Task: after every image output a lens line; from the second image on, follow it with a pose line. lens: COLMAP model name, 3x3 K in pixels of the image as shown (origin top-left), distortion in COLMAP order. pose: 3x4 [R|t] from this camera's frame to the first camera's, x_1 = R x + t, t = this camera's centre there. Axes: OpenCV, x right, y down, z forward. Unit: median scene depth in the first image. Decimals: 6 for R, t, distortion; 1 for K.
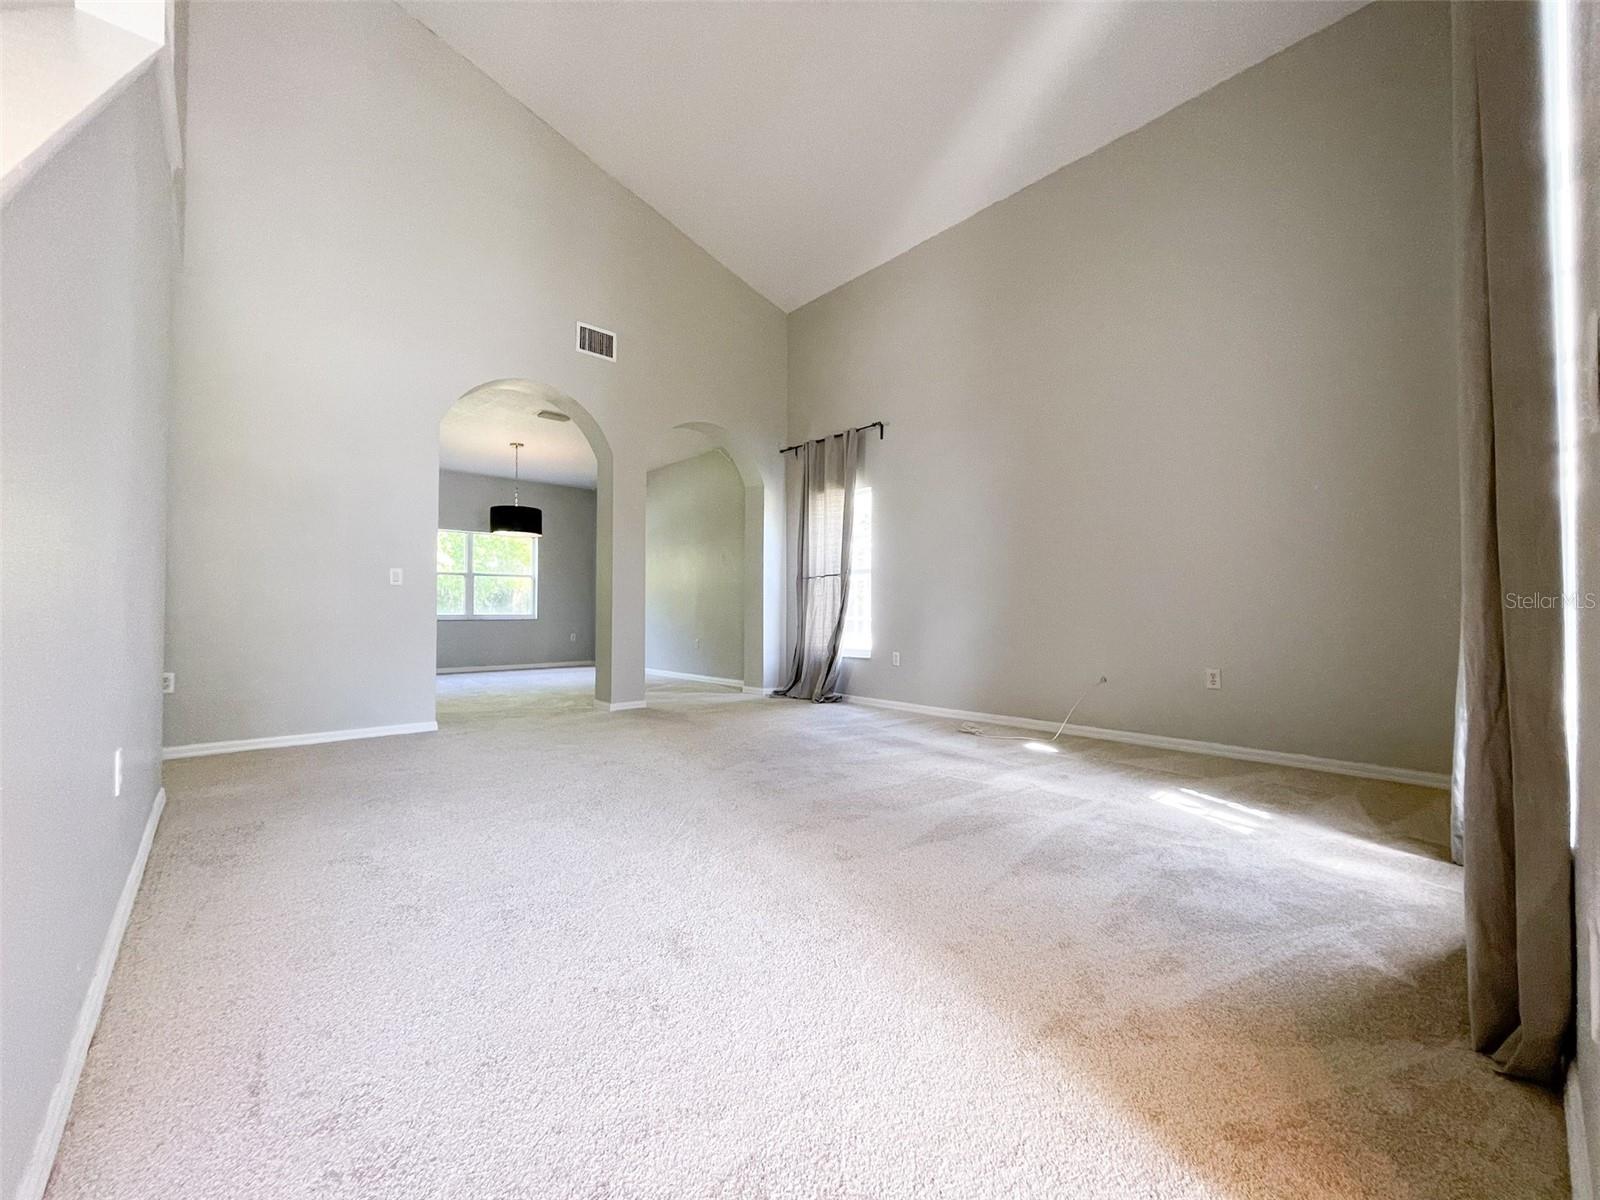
lens RADIAL K [[624.2, 0, 790.5], [0, 624.2, 606.2], [0, 0, 1]] dist [0.000887, -0.000076]
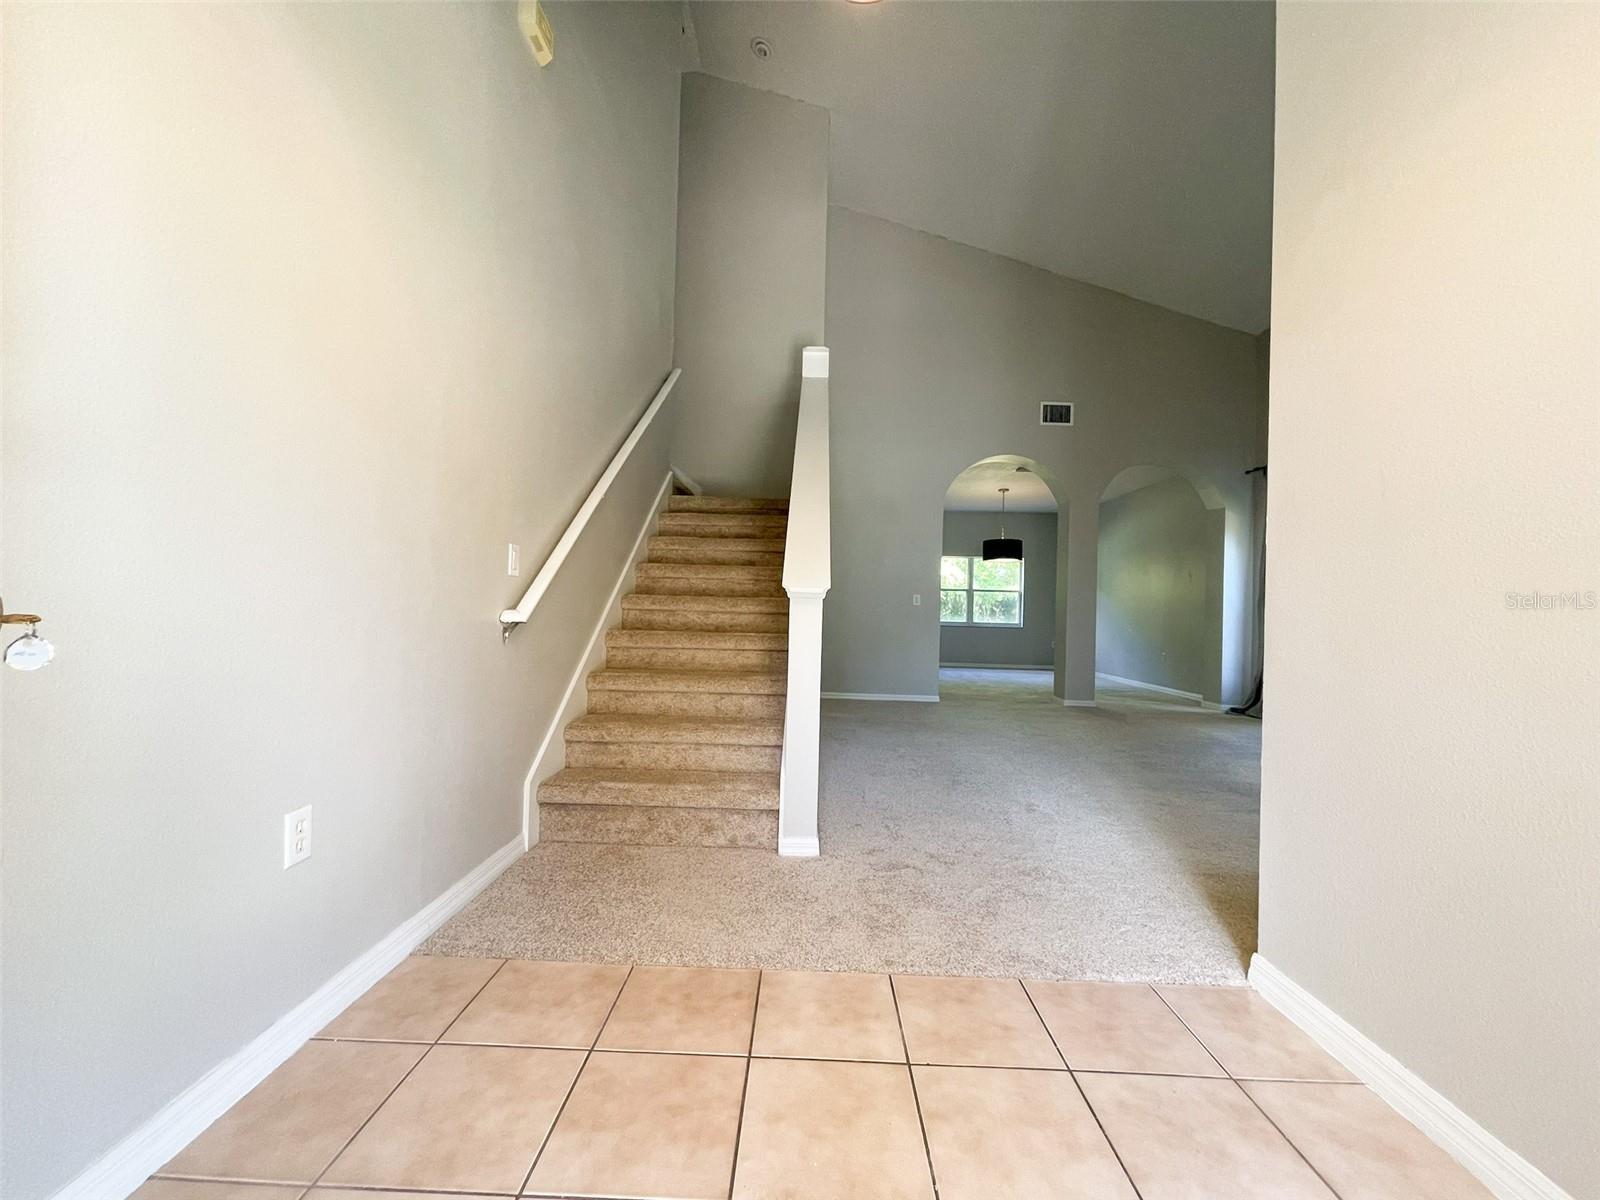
lens RADIAL K [[652.4, 0, 800.0], [0, 652.4, 598.8], [0, 0, 1]] dist [0.001800, -0.000227]
pose [[0.728130, 0.006340, -0.685410, 0.201712], [-0.016989, 0.999817, -0.008800, -0.023571], [0.685229, 0.018052, 0.728104, -0.289153]]
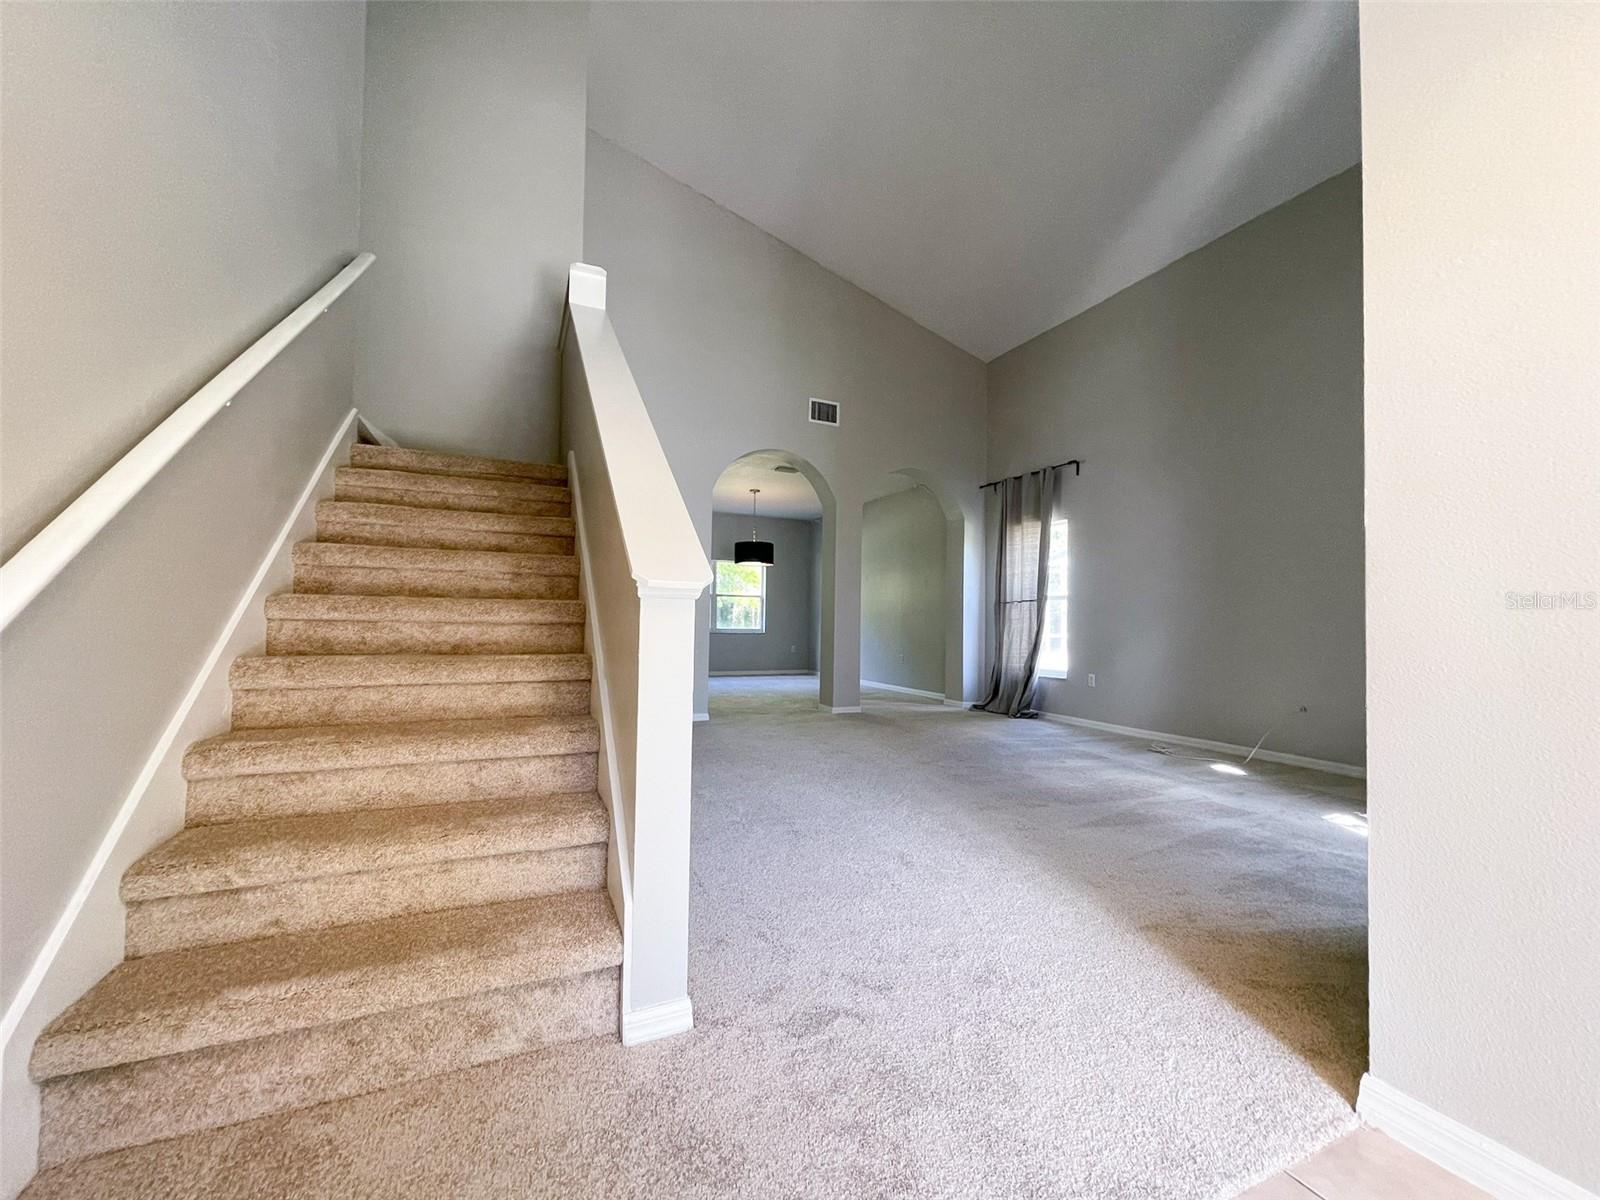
lens RADIAL K [[636.9, 0, 793.1], [0, 636.9, 602.5], [0, 0, 1]] dist [-0.002266, 0.000021]
pose [[0.953133, 0.004165, -0.302522, 0.010890], [-0.010323, 0.999771, -0.018758, -0.022010], [0.302374, 0.021001, 0.952958, -0.185148]]
